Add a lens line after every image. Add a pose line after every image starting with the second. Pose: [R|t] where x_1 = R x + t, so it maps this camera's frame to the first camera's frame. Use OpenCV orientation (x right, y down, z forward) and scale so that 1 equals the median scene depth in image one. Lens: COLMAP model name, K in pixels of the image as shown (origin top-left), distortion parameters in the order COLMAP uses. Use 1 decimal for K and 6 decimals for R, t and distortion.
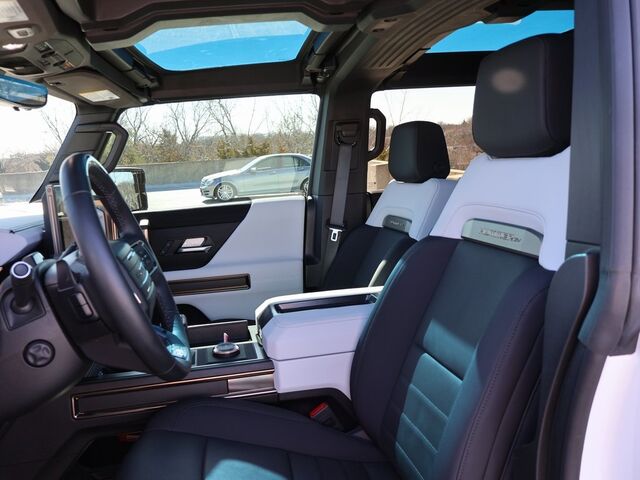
lens RADIAL K [[597.1, 0, 319.7], [0, 597.1, 242.6], [0, 0, 1]] dist [-0.014899, 0.000000]
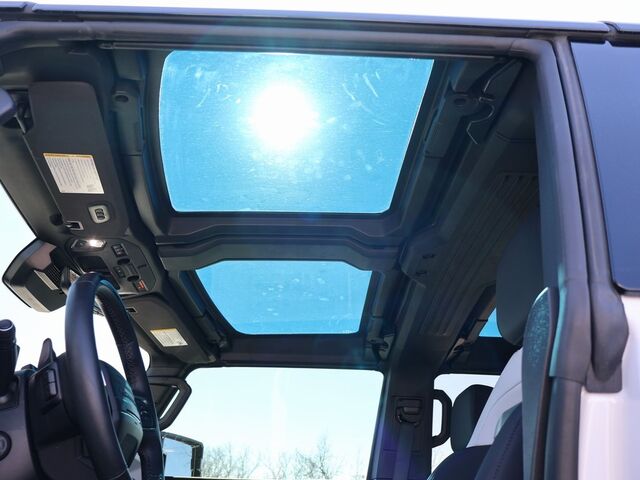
lens RADIAL K [[597.1, 0, 322.3], [0, 597.1, 246.0], [0, 0, 1]] dist [-0.014899, 0.000000]
pose [[0.983324, 0.019274, -0.180840, 0.089141], [-0.118036, 0.824112, -0.553991, 0.169398], [0.138354, 0.566098, 0.812644, 0.057258]]
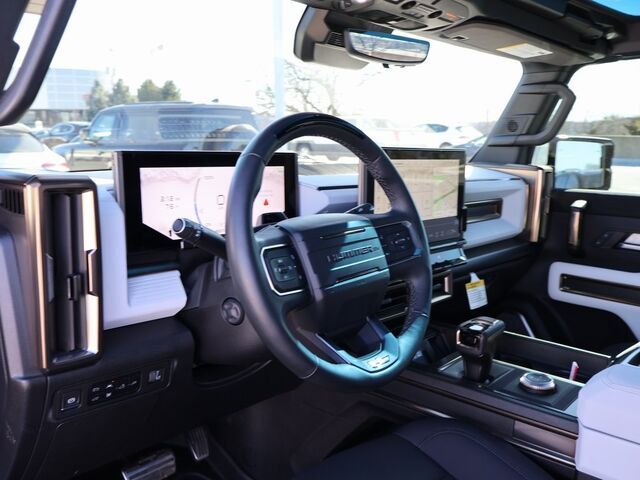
lens RADIAL K [[597.1, 0, 319.1], [0, 597.1, 243.0], [0, 0, 1]] dist [-0.014899, 0.000000]
pose [[0.601435, 0.214745, -0.769520, 0.164403], [-0.167566, 0.975680, 0.141313, -0.041808], [0.781152, 0.043954, 0.622792, 0.217764]]
